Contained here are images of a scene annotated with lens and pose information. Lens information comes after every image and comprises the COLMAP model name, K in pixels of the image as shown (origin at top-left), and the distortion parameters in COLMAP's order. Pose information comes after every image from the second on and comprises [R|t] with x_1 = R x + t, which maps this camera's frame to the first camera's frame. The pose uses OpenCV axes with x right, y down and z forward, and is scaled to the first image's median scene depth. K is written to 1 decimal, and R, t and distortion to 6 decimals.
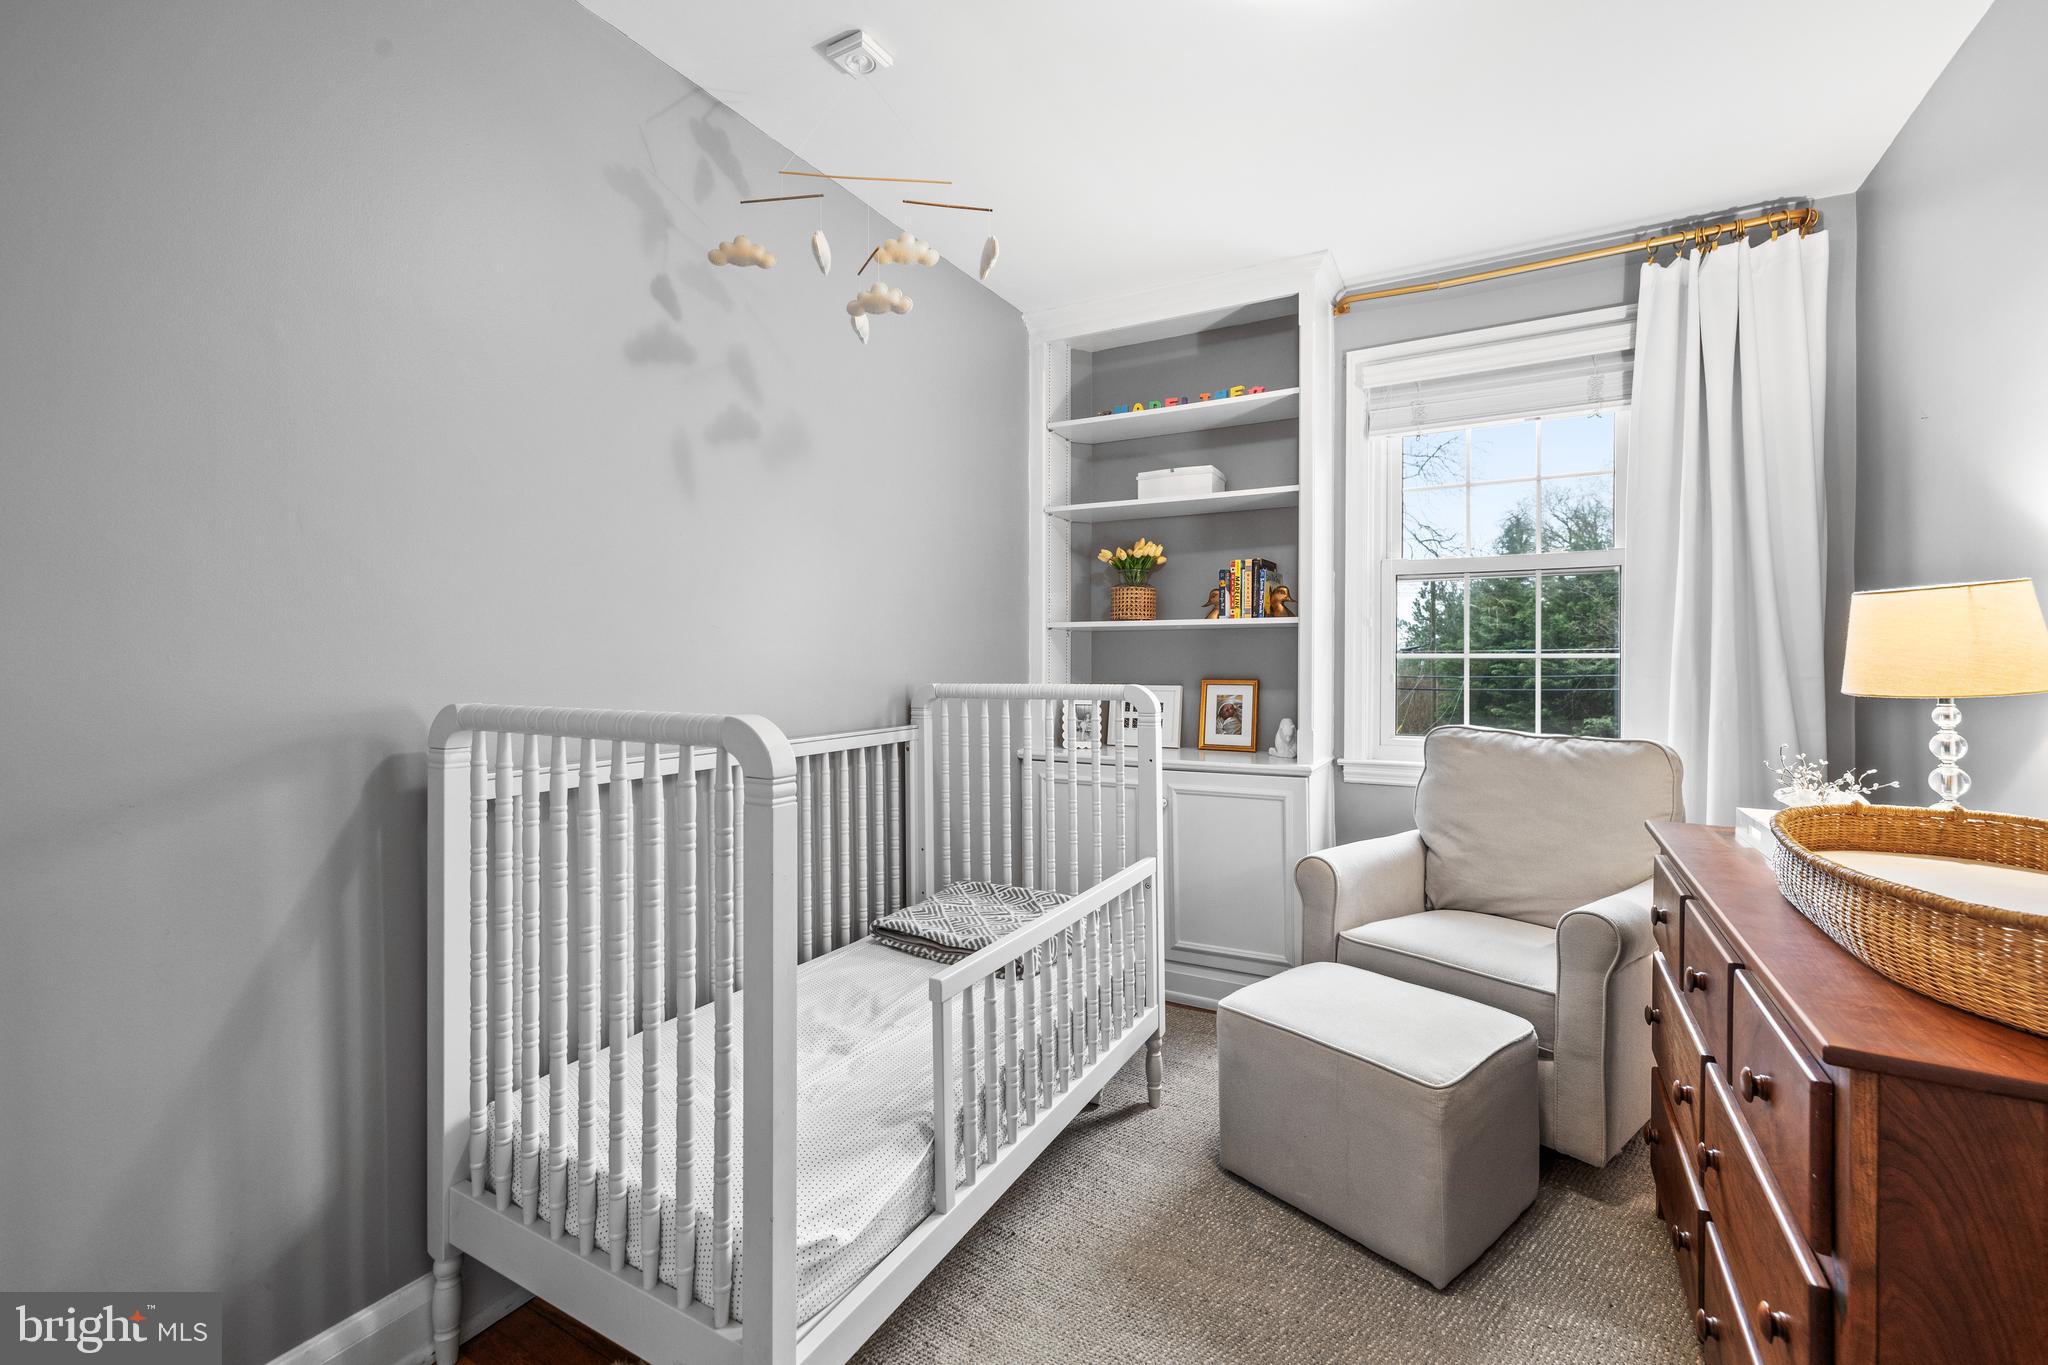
lens RADIAL K [[874.1, 0, 1029.0], [0, 874.1, 669.1], [0, 0, 1]] dist [-0.010572, 0.001114]
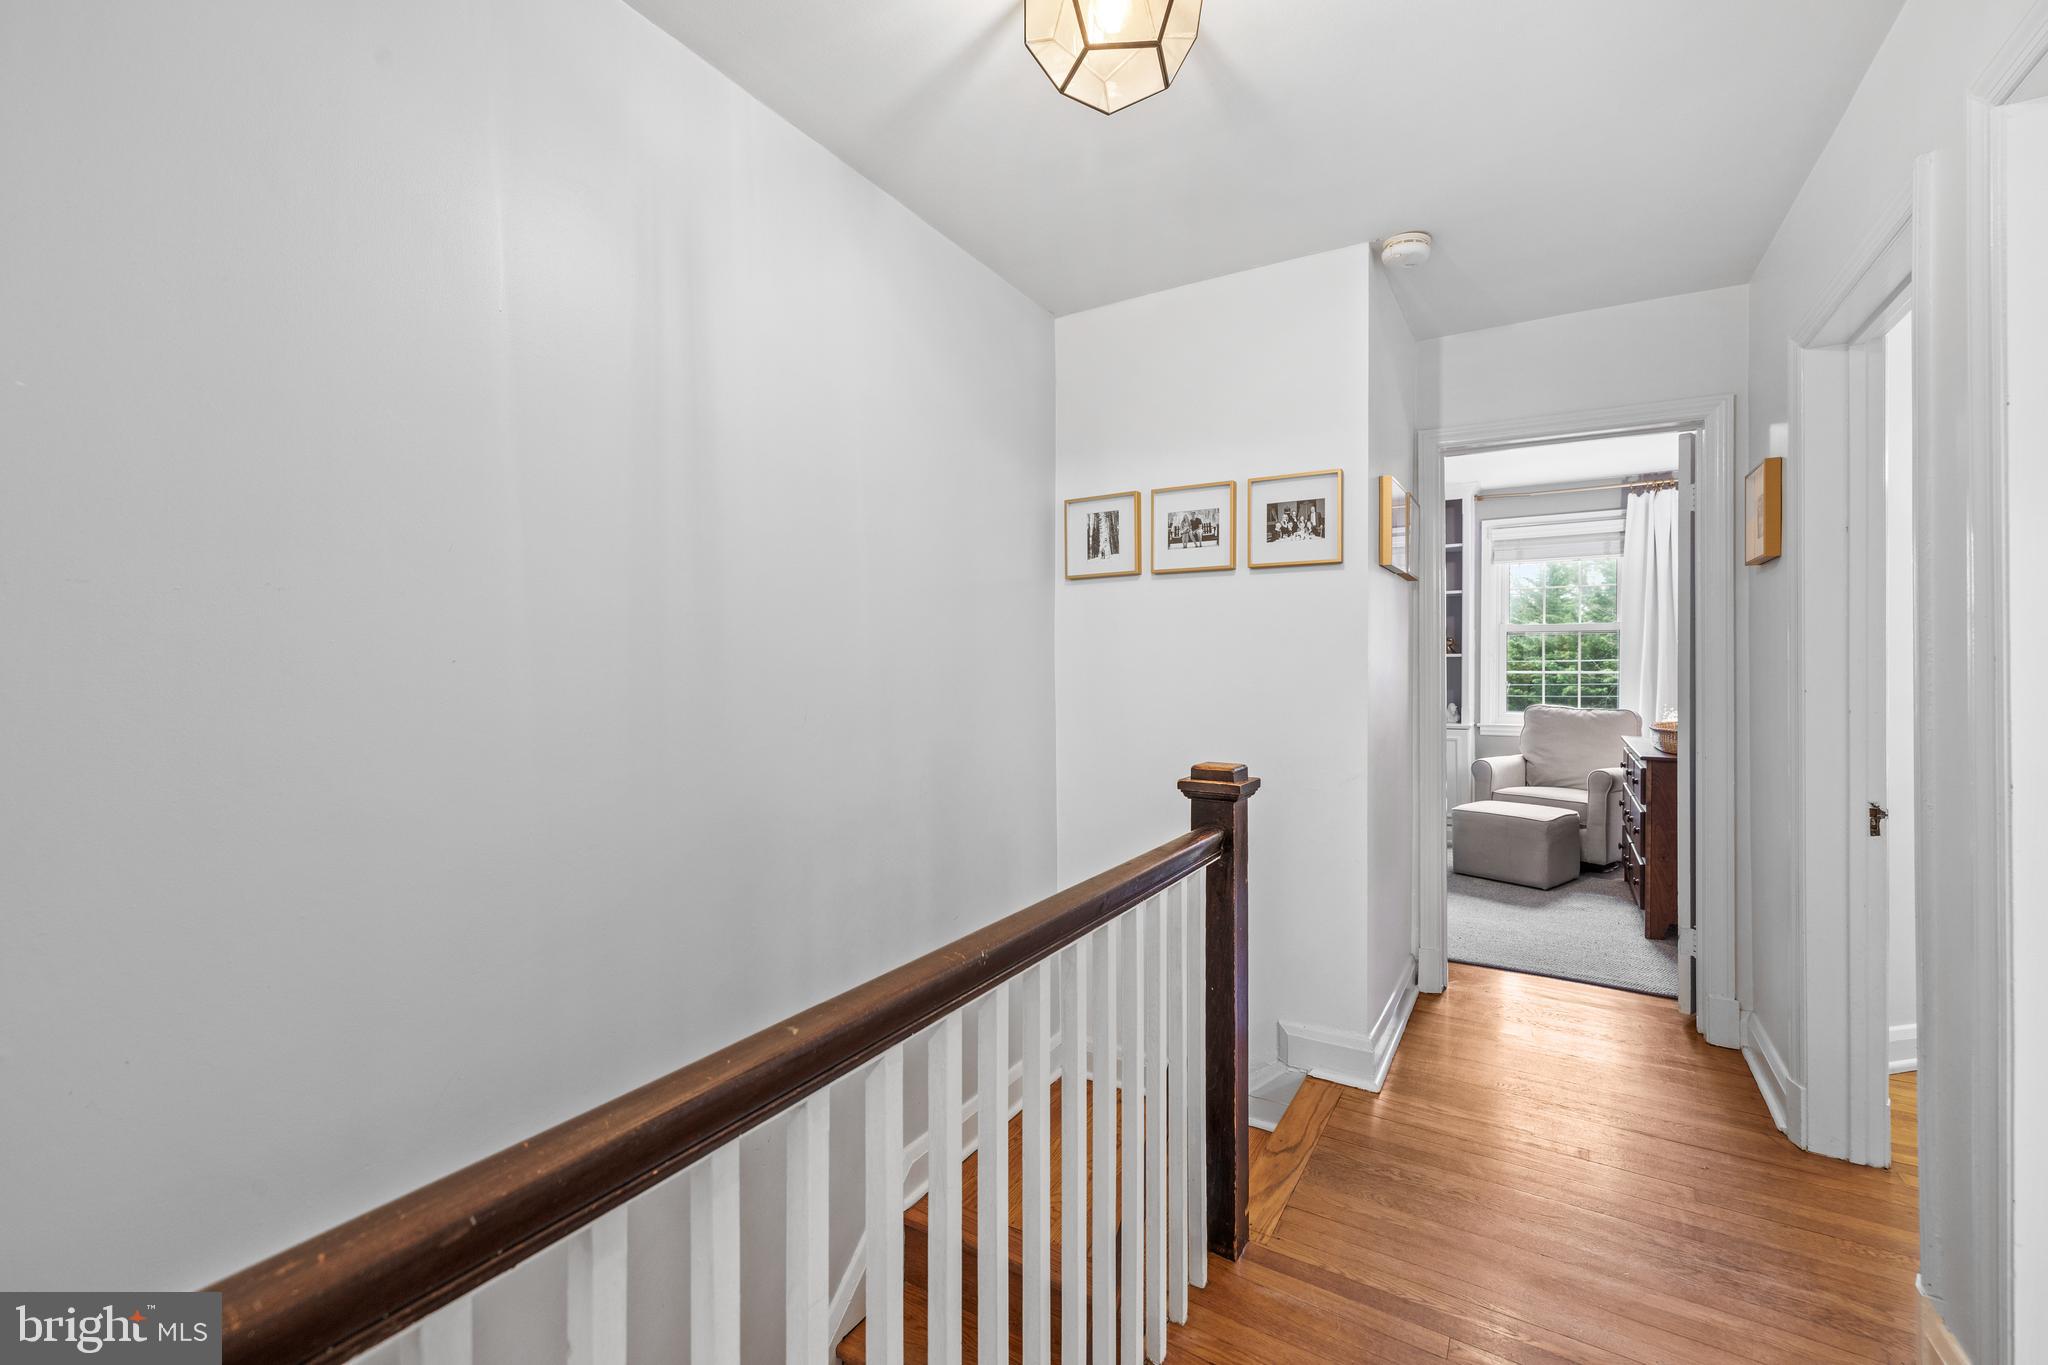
lens RADIAL K [[874.1, 0, 1015.4], [0, 874.1, 679.4], [0, 0, 1]] dist [-0.010572, 0.001114]
pose [[0.998992, 0.000193, -0.044891, -0.735811], [-0.000177, 1.000000, 0.000364, 0.001969], [0.044891, -0.000355, 0.998992, -1.253030]]
